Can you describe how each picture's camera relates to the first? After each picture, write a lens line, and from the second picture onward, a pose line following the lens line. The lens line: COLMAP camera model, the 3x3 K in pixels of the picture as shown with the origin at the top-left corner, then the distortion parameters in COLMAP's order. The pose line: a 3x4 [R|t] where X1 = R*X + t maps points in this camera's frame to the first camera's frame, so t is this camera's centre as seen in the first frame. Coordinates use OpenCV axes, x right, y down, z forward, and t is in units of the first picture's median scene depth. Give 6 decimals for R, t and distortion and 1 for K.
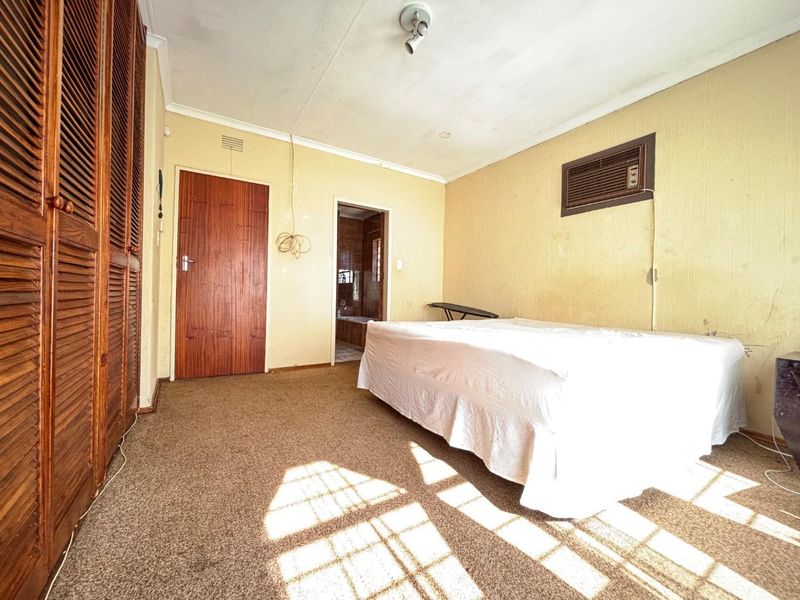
lens RADIAL K [[323.6, 0, 398.4], [0, 323.6, 297.5], [0, 0, 1]] dist [0.006908, -0.005020]
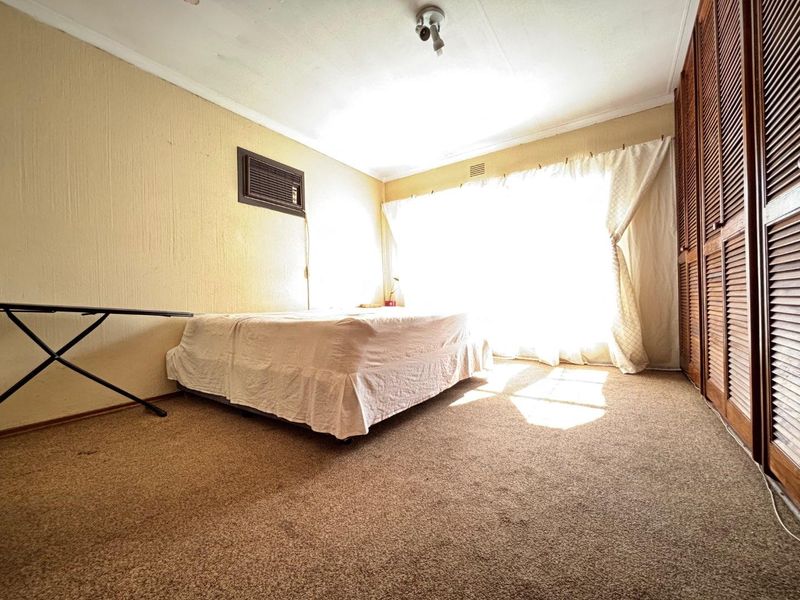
lens RADIAL K [[323.6, 0, 399.2], [0, 323.6, 300.1], [0, 0, 1]] dist [0.006908, -0.005020]
pose [[-0.404633, -0.019221, 0.914277, -0.826036], [0.019917, 0.999357, 0.029824, 0.026678], [-0.914262, 0.030278, -0.403990, 1.430978]]
